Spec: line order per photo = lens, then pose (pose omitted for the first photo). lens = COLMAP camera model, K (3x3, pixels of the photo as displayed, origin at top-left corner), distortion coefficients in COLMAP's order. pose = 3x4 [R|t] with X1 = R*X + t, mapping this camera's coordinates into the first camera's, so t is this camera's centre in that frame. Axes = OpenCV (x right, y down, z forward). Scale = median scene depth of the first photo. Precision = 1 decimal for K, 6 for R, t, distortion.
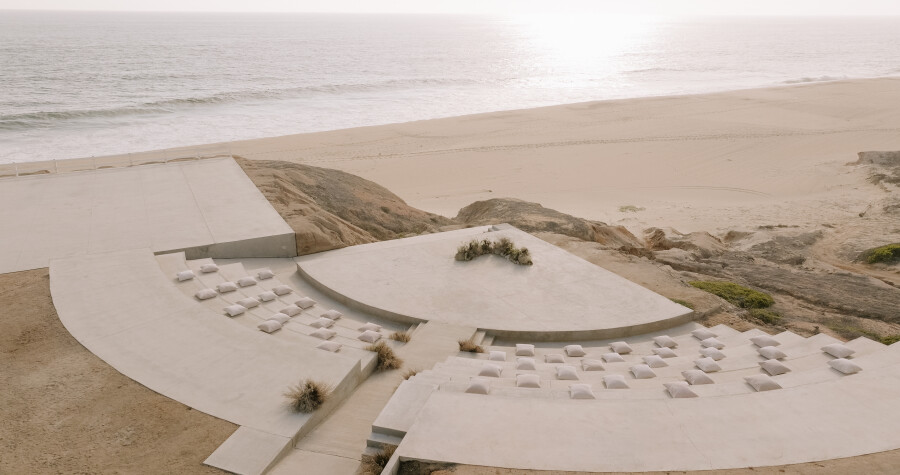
lens RADIAL K [[879.6, 0, 450.0], [0, 879.6, 237.5], [0, 0, 1]] dist [0.003386, 0.019154]
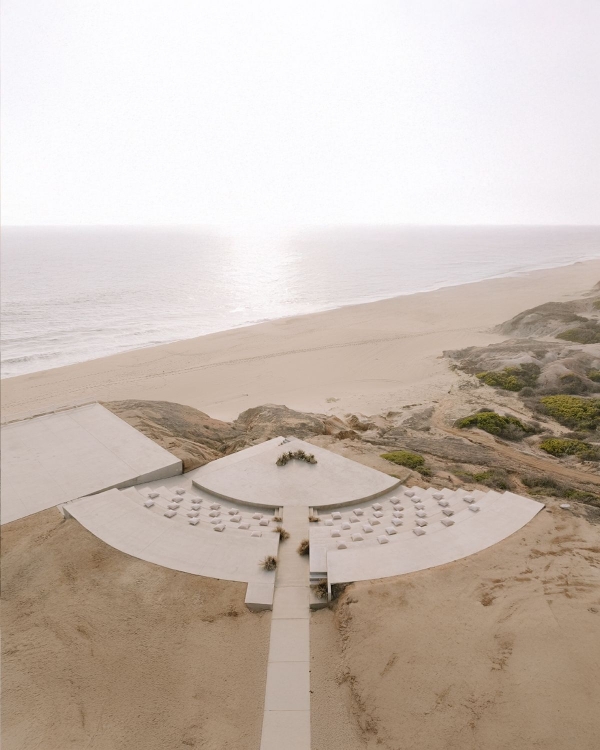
lens RADIAL K [[1194.9, 0, 300.0], [0, 1194.9, 375.0], [0, 0, 1]] dist [0.013000, 0.080534]
pose [[0.895984, -0.149279, 0.418245, -0.930030], [0.051387, 0.970334, 0.236246, -0.717200], [-0.441103, -0.190180, 0.877074, -1.154515]]
